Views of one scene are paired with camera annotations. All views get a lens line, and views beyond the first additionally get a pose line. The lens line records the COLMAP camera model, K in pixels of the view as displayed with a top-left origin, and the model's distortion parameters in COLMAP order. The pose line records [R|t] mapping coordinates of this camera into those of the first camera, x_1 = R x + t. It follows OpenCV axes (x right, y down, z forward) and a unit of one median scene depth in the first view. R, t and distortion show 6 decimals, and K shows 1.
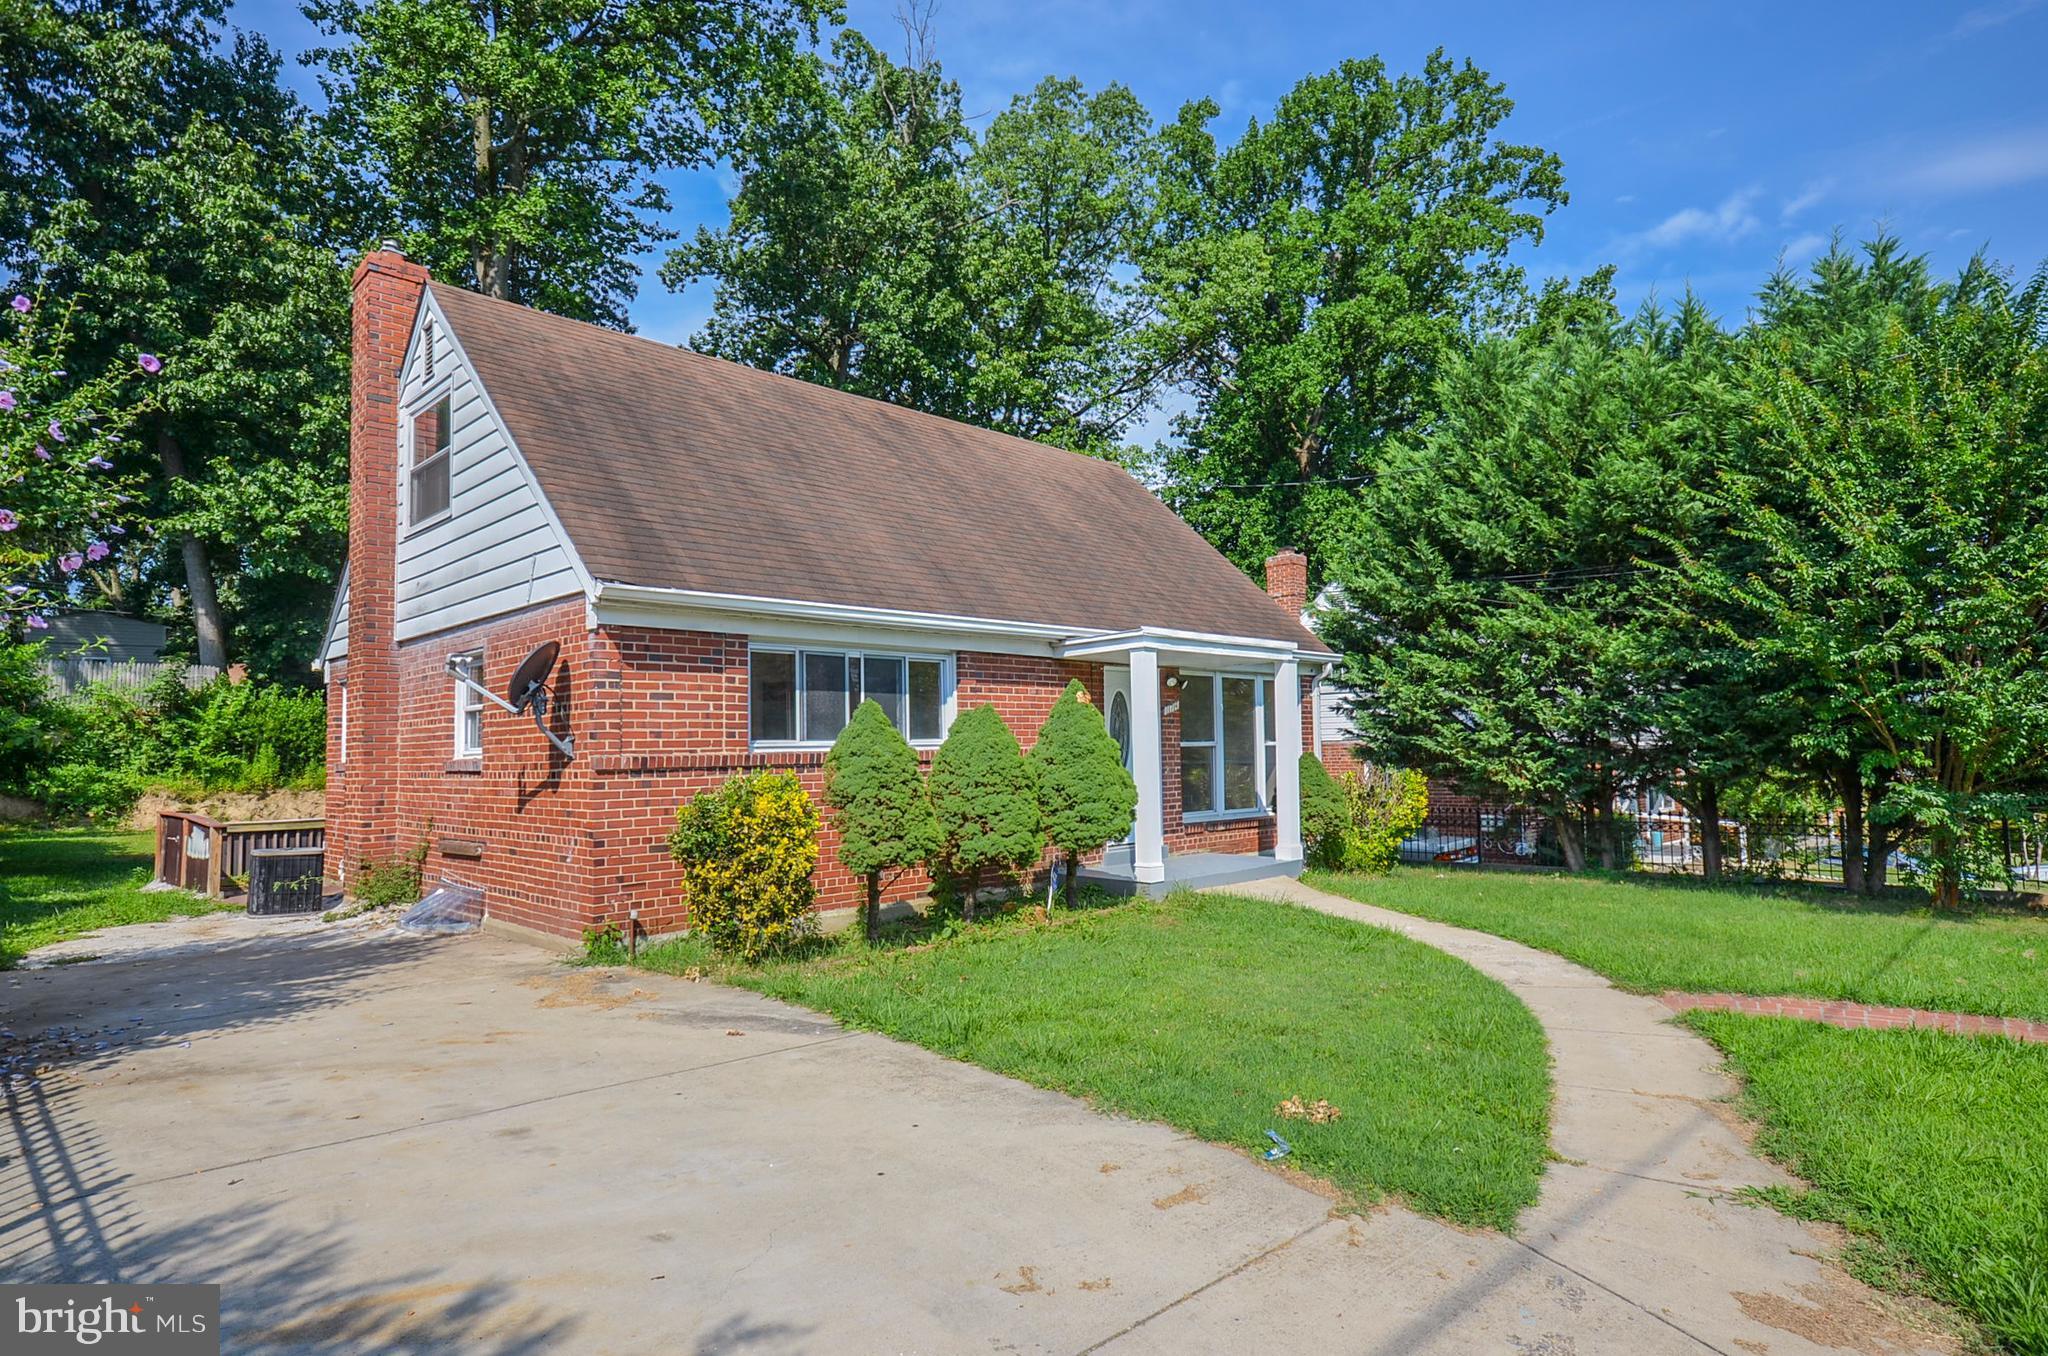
lens RADIAL K [[1049.0, 0, 1029.2], [0, 1049.0, 679.1], [0, 0, 1]] dist [-0.002647, 0.011009]
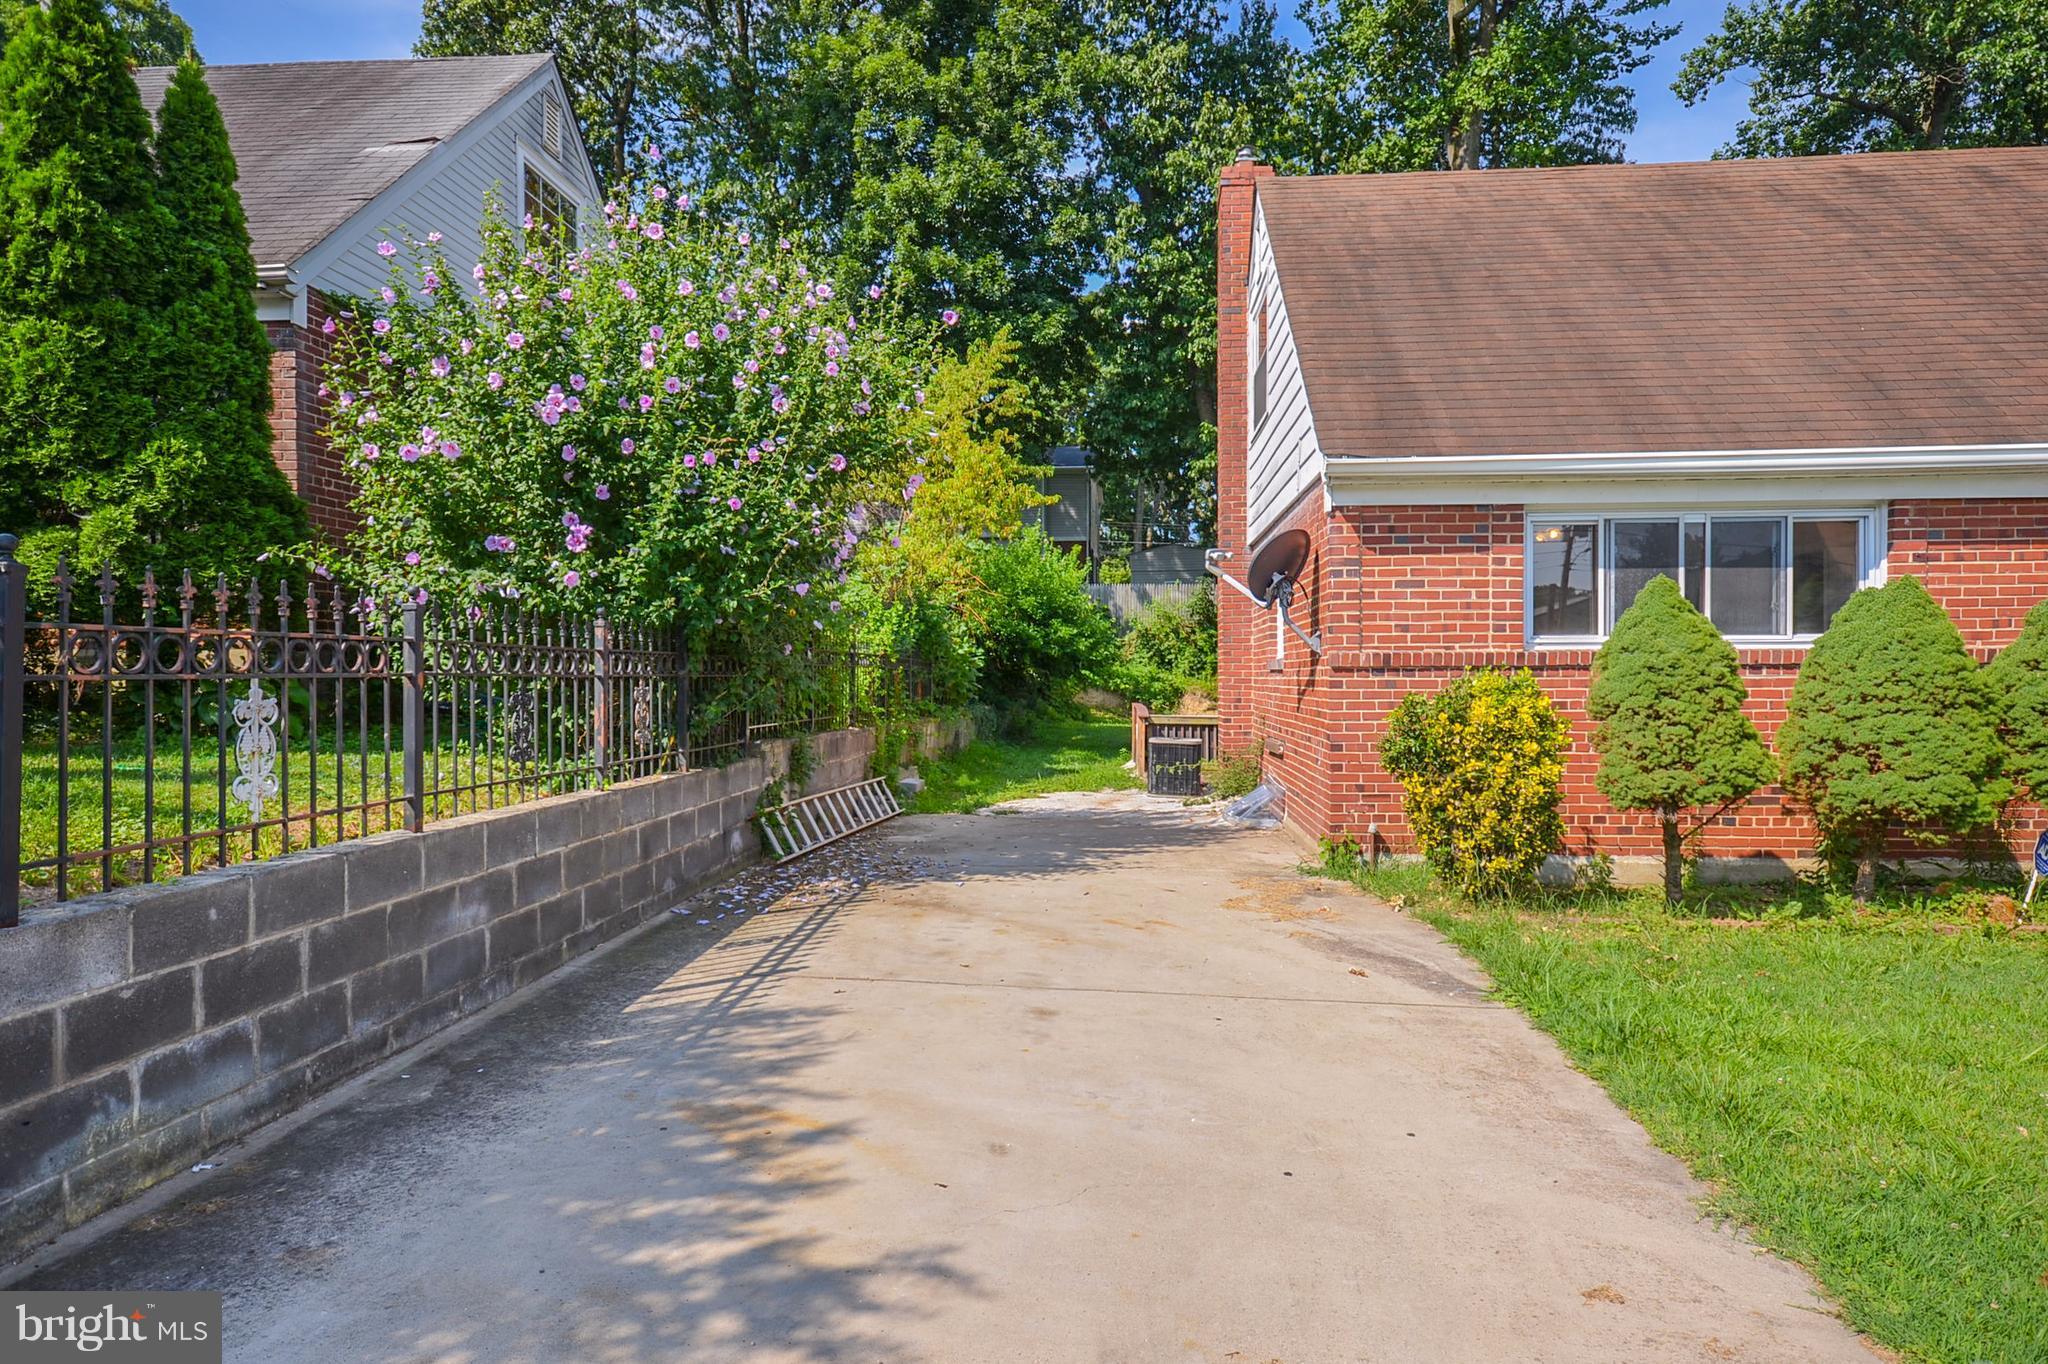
lens RADIAL K [[1133.4, 0, 1079.1], [0, 1133.4, 687.6], [0, 0, 1]] dist [0.005192, 0.001256]
pose [[0.663849, 0.023872, -0.747485, 0.171501], [0.043533, 0.996562, 0.070489, 0.023670], [0.746598, -0.079335, 0.660528, 0.168918]]
